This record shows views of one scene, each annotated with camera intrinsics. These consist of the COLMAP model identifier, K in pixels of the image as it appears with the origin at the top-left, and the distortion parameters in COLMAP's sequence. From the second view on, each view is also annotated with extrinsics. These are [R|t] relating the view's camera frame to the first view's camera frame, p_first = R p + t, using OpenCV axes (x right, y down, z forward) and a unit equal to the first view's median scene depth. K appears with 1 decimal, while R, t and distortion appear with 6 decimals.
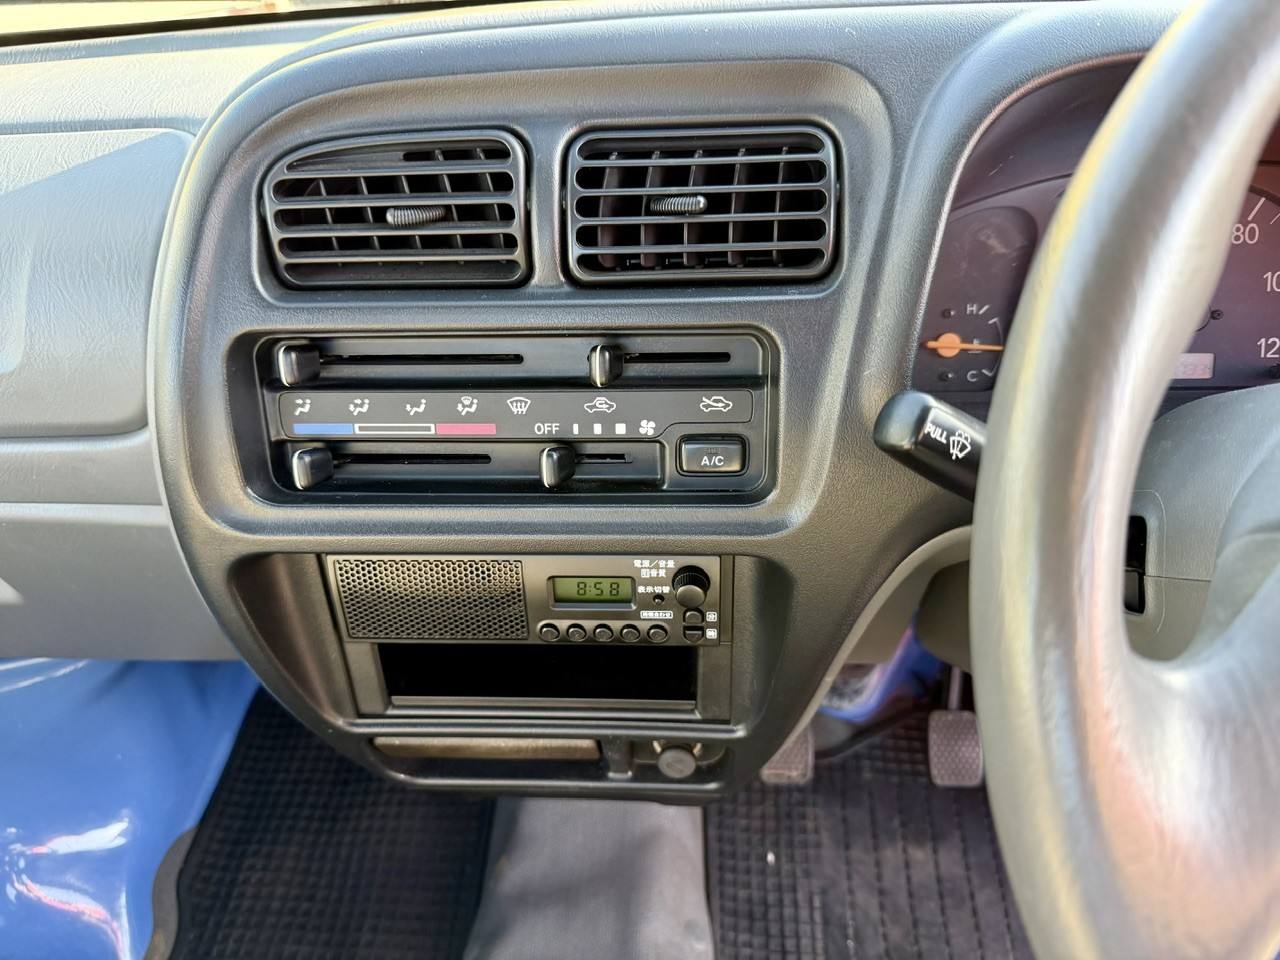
lens RADIAL K [[928.7, 0, 605.3], [0, 928.7, 499.2], [0, 0, 1]] dist [0.002864, -0.058934]
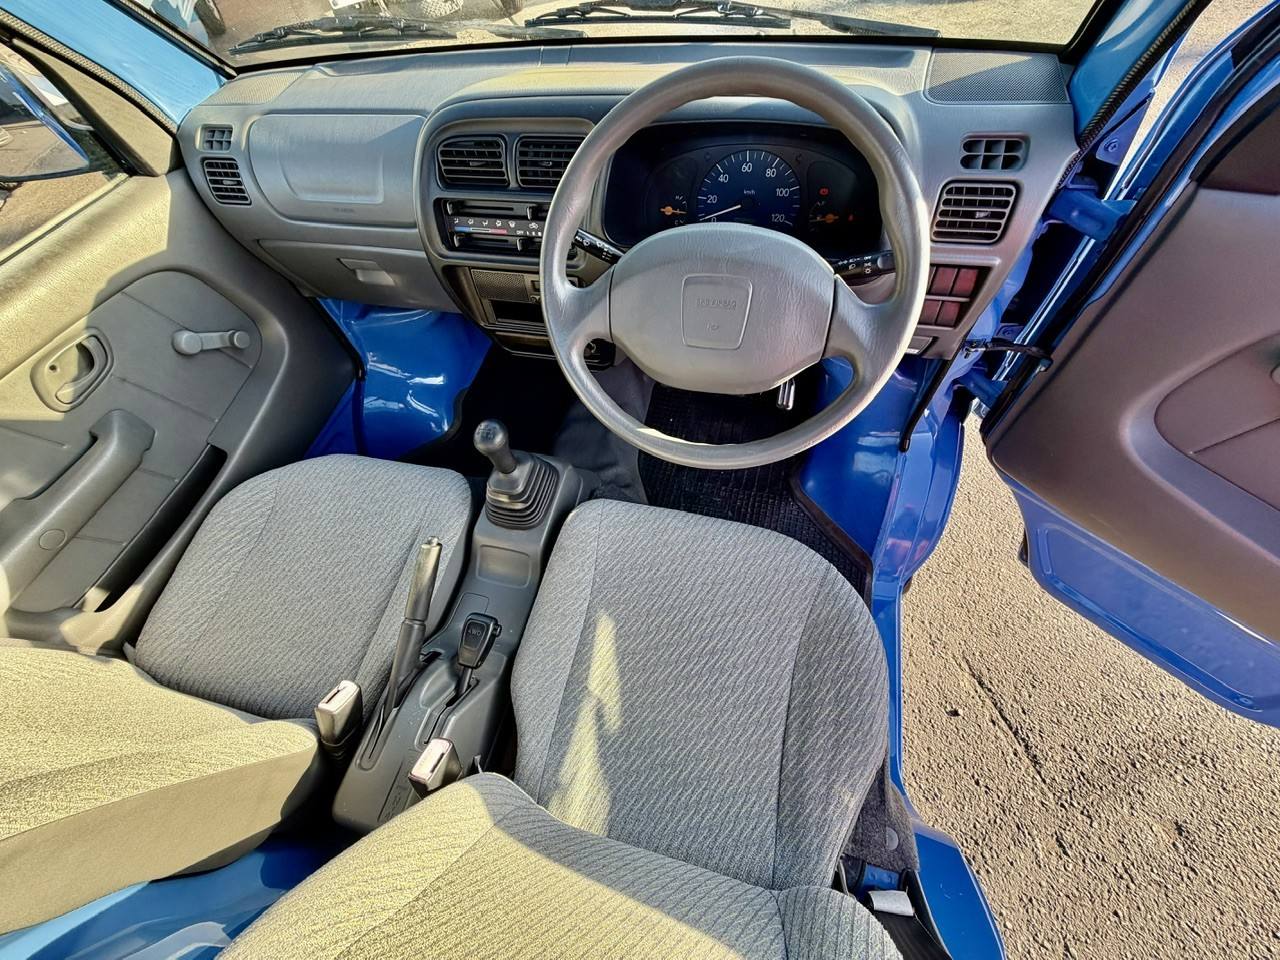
lens RADIAL K [[511.7, 0, 640.0], [0, 511.7, 480.0], [0, 0, 1]] dist [-0.002470, -0.000091]
pose [[0.981499, 0.130702, -0.139920, 0.645003], [-0.072450, 0.929952, 0.360471, 0.054973], [0.177233, -0.343665, 0.922216, -0.862590]]
